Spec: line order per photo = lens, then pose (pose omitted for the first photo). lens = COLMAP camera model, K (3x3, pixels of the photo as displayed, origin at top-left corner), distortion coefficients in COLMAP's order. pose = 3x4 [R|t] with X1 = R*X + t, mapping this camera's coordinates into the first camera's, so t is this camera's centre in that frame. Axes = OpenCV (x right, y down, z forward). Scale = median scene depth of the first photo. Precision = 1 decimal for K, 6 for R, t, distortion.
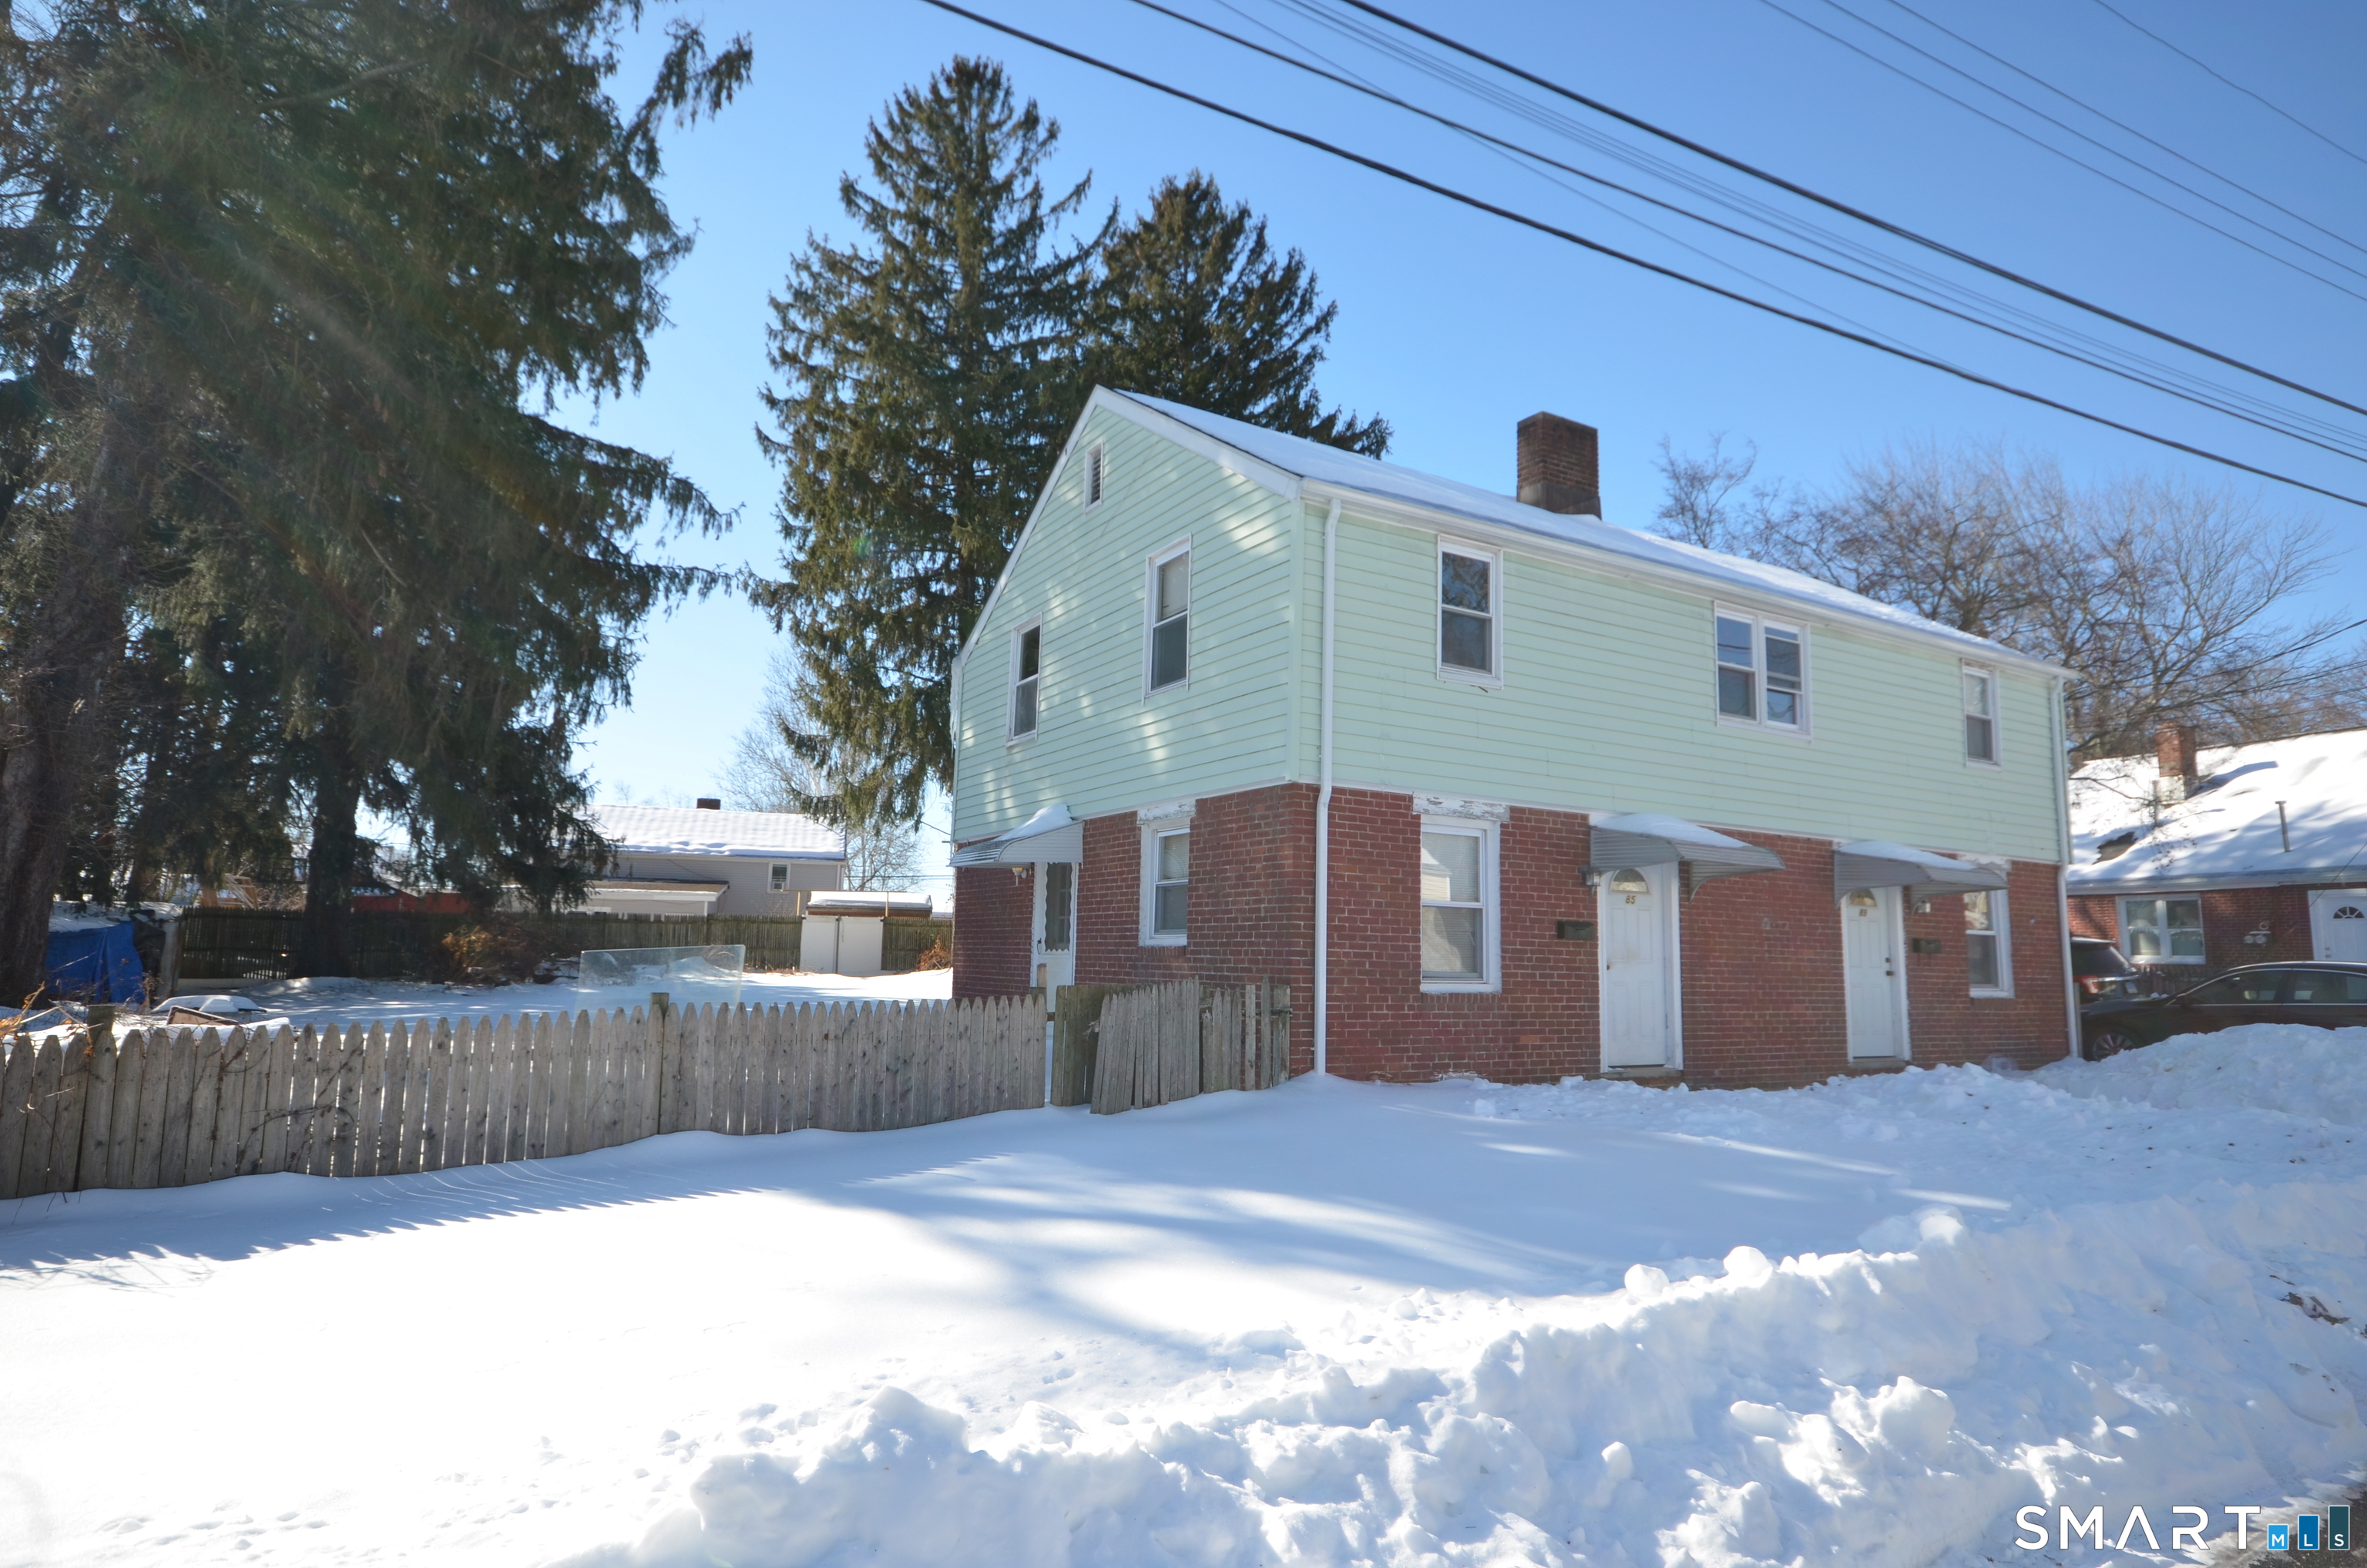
lens RADIAL K [[1560.4, 0, 1183.5], [0, 1560.4, 784.0], [0, 0, 1]] dist [-0.003994, 0.002662]
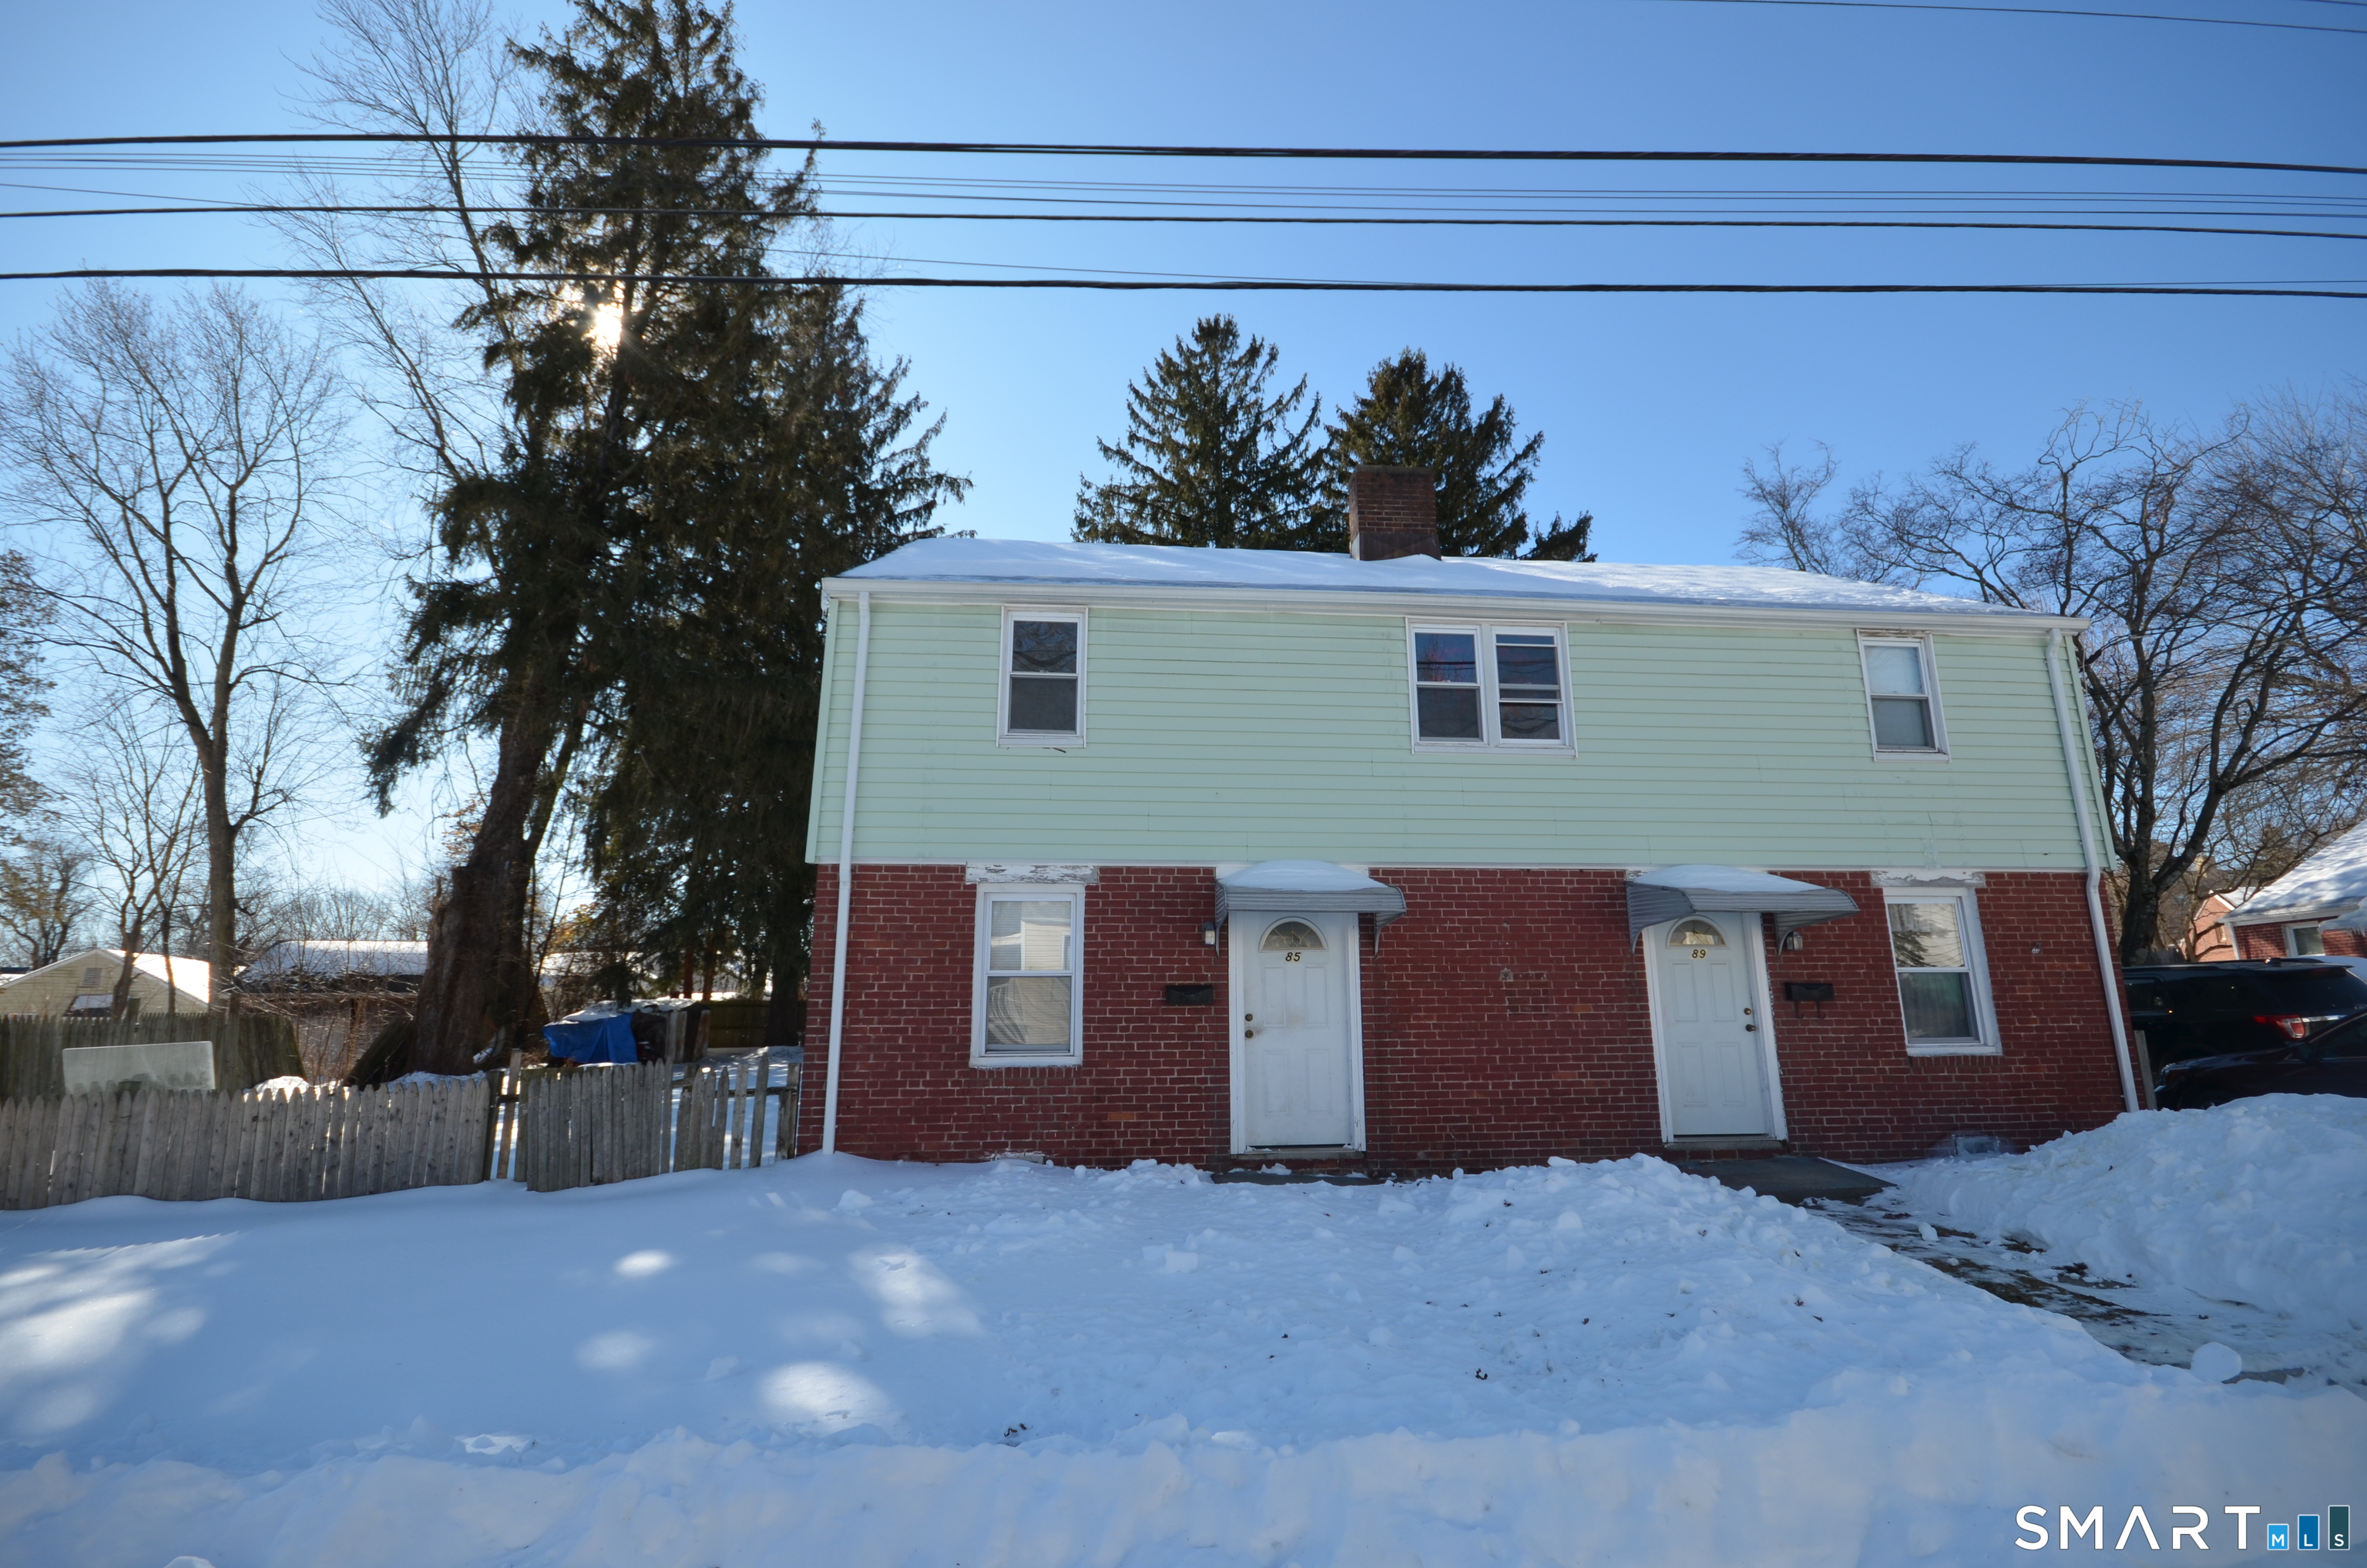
lens RADIAL K [[1221.2, 0, 1183.5], [0, 1221.2, 784.0], [0, 0, 1]] dist [-0.002768, 0.000924]
pose [[0.875490, -0.131645, -0.464960, 0.602864], [0.083327, 0.988891, -0.123089, 0.059970], [0.475999, 0.069020, 0.876734, 0.361698]]
